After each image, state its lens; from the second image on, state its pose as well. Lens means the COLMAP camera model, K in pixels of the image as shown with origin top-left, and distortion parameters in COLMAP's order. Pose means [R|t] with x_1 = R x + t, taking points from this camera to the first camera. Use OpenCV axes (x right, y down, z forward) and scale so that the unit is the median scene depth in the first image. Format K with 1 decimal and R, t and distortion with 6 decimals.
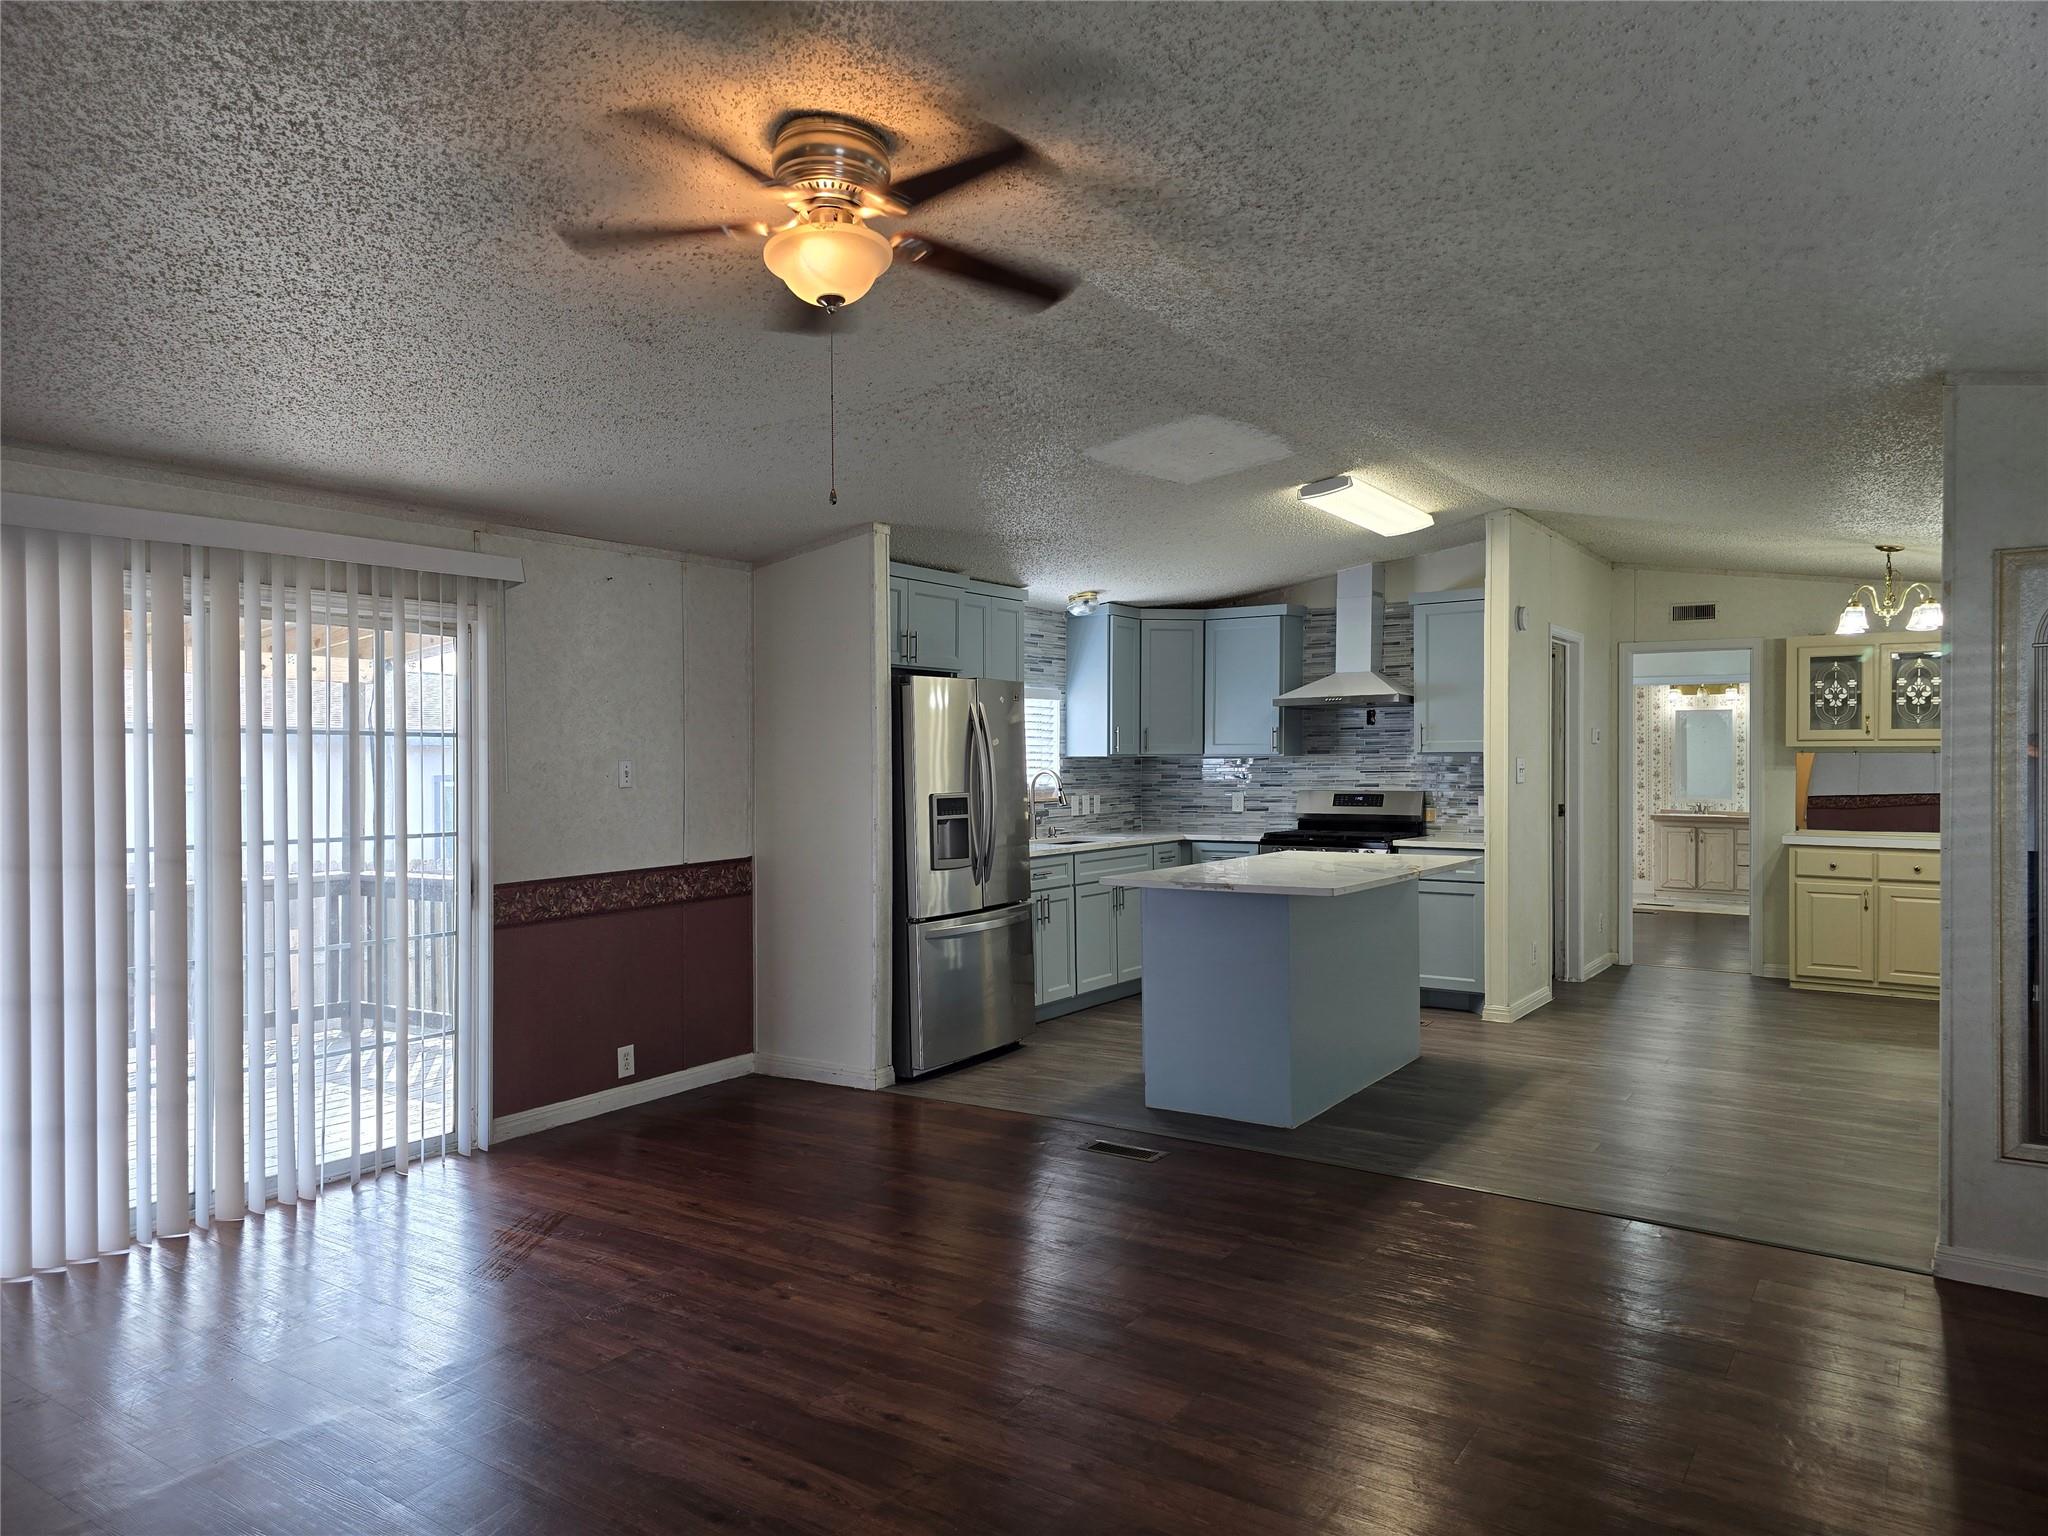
lens RADIAL K [[1367.5, 0, 1005.4], [0, 1367.5, 775.0], [0, 0, 1]] dist [0.065594, -0.049112]
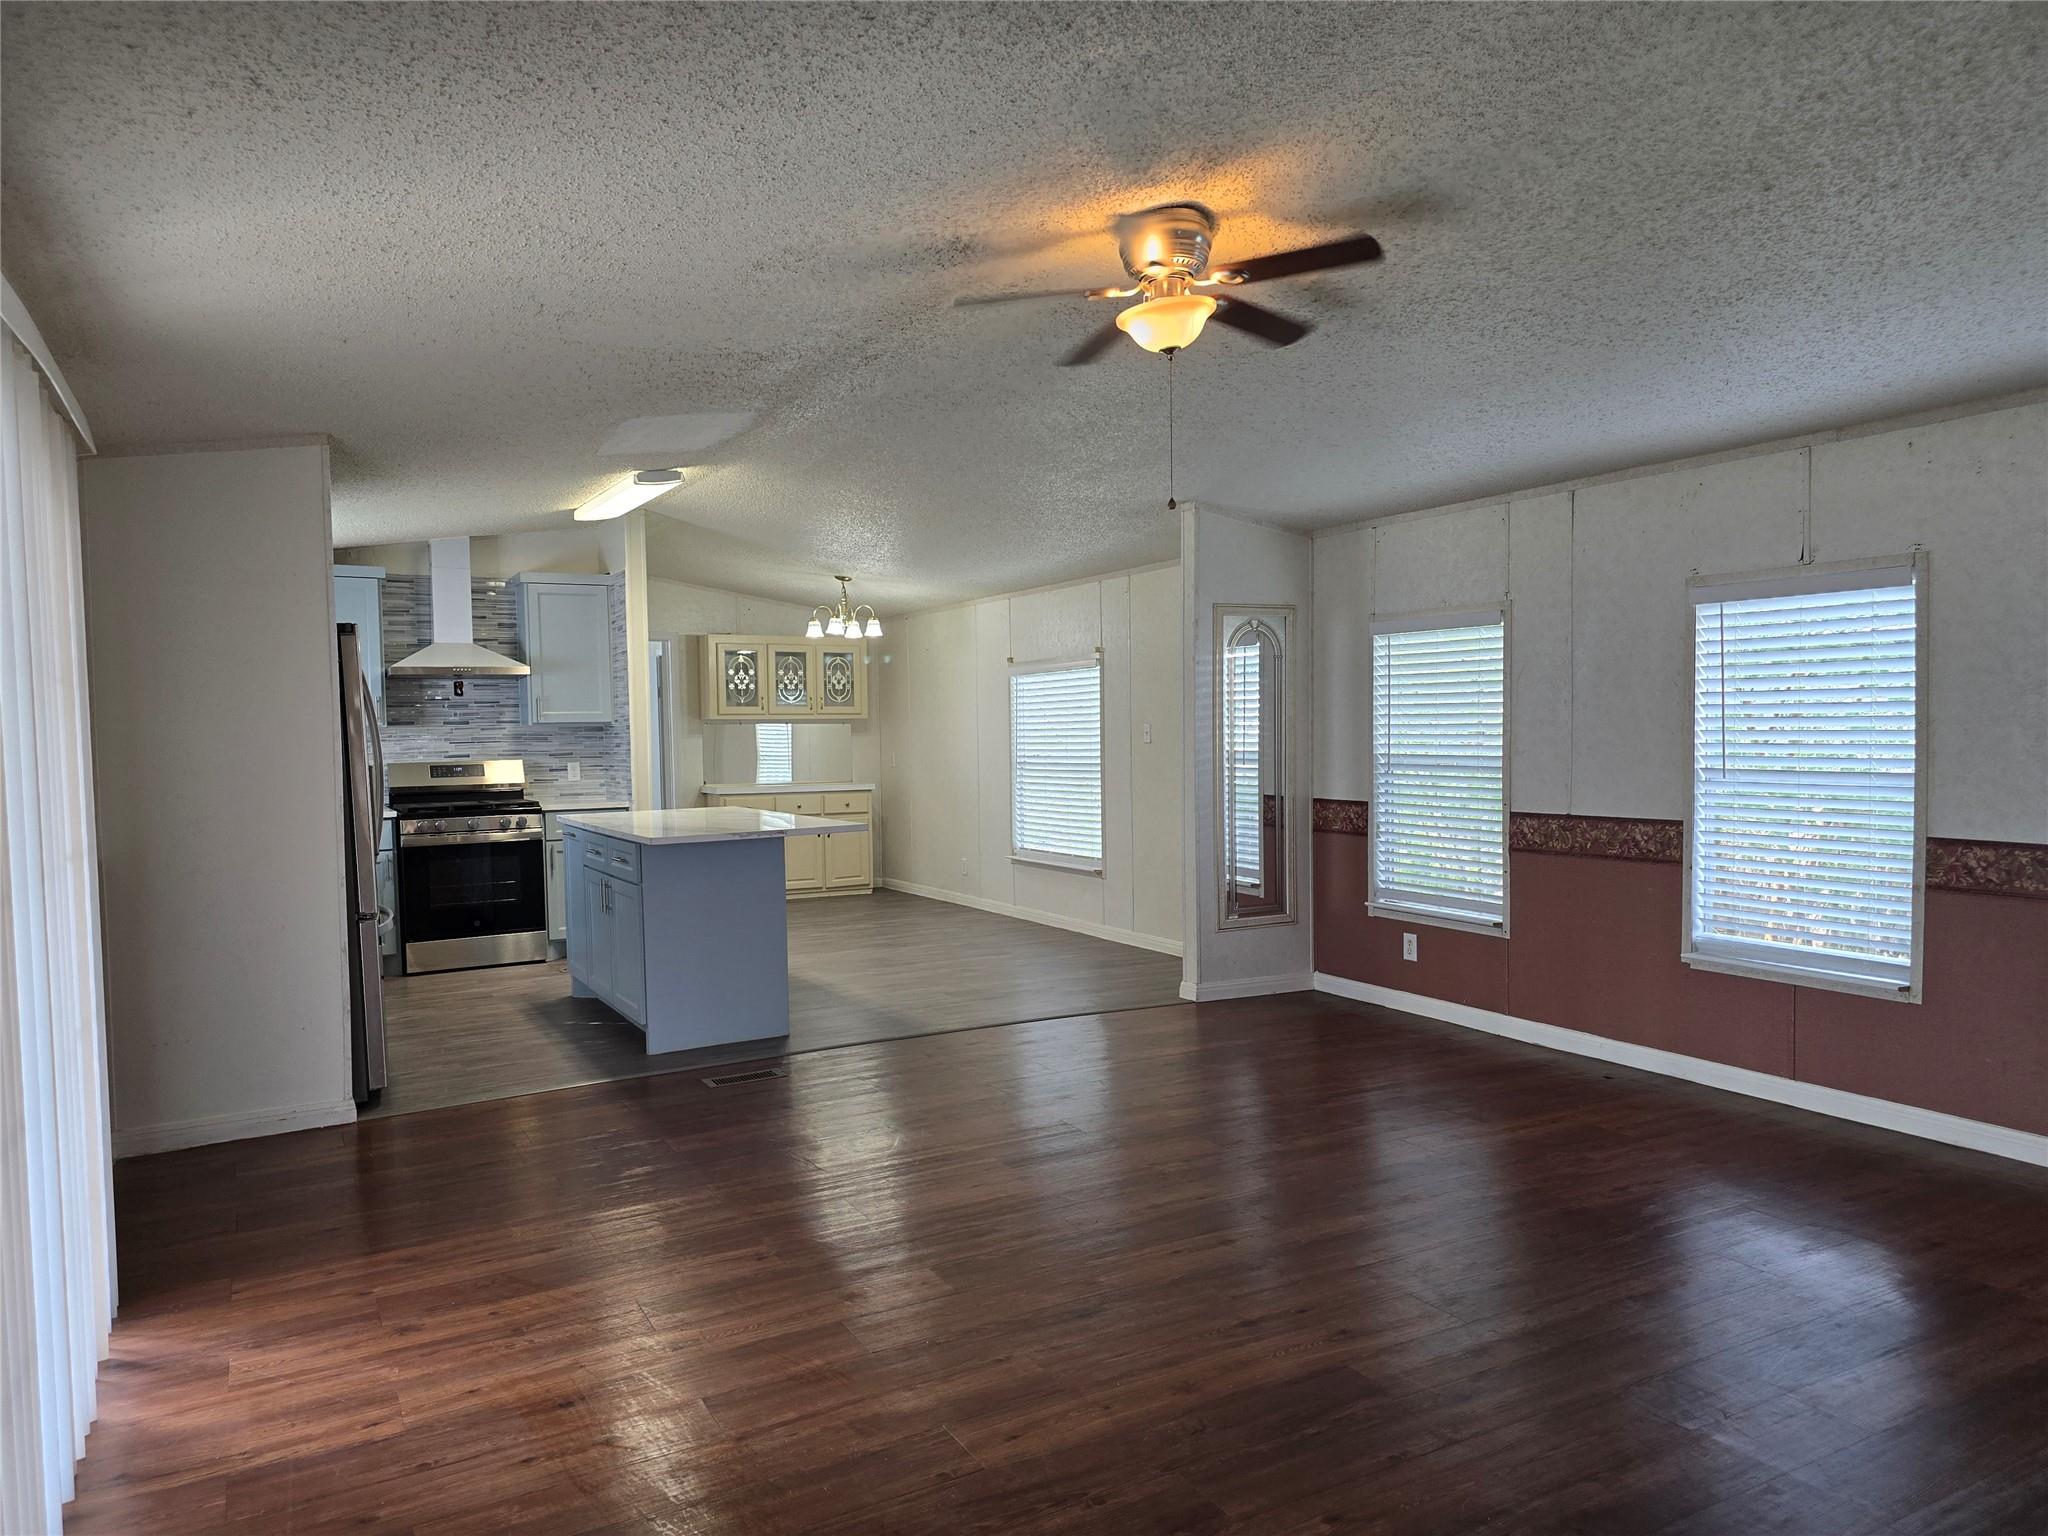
lens RADIAL K [[1367.5, 0, 986.0], [0, 1367.5, 804.1], [0, 0, 1]] dist [0.065594, -0.049112]
pose [[0.459890, -0.053274, 0.886377, -0.465335], [0.024663, 0.998580, 0.047222, 0.004397], [-0.887633, 0.000144, 0.460550, 0.191086]]
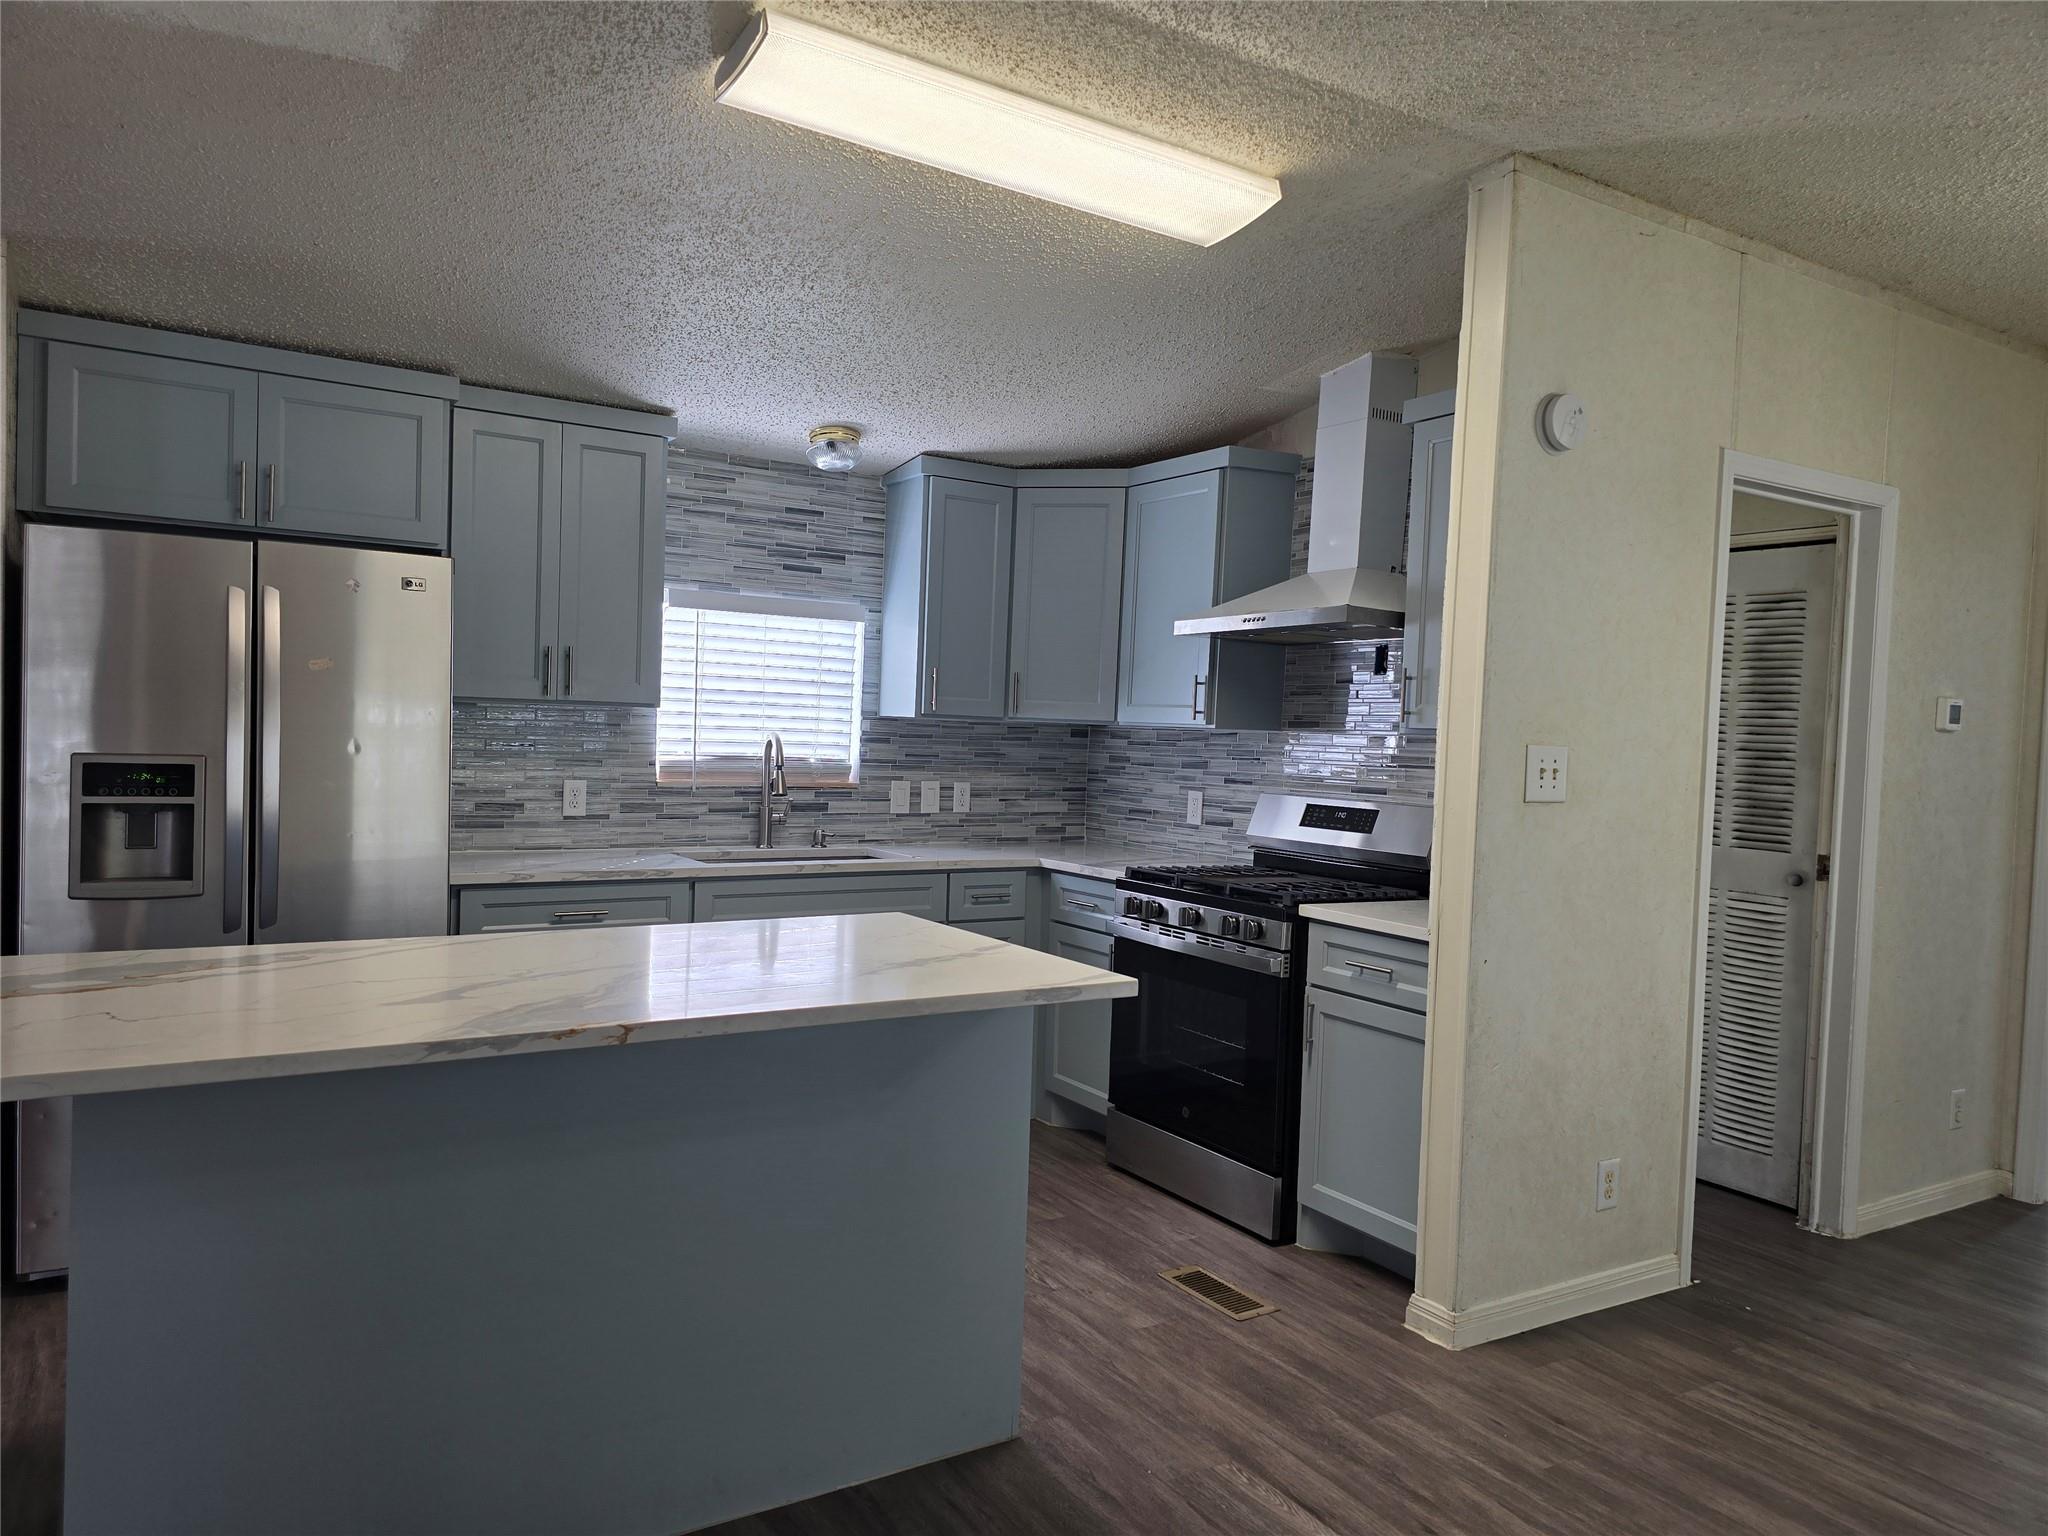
lens RADIAL K [[1367.5, 0, 1009.7], [0, 1367.5, 775.5], [0, 0, 1]] dist [0.065594, -0.049112]
pose [[0.913937, 0.053172, -0.402357, 0.353873], [-0.046177, 0.998566, 0.027073, -0.006332], [0.403220, -0.006163, 0.915082, 0.475888]]
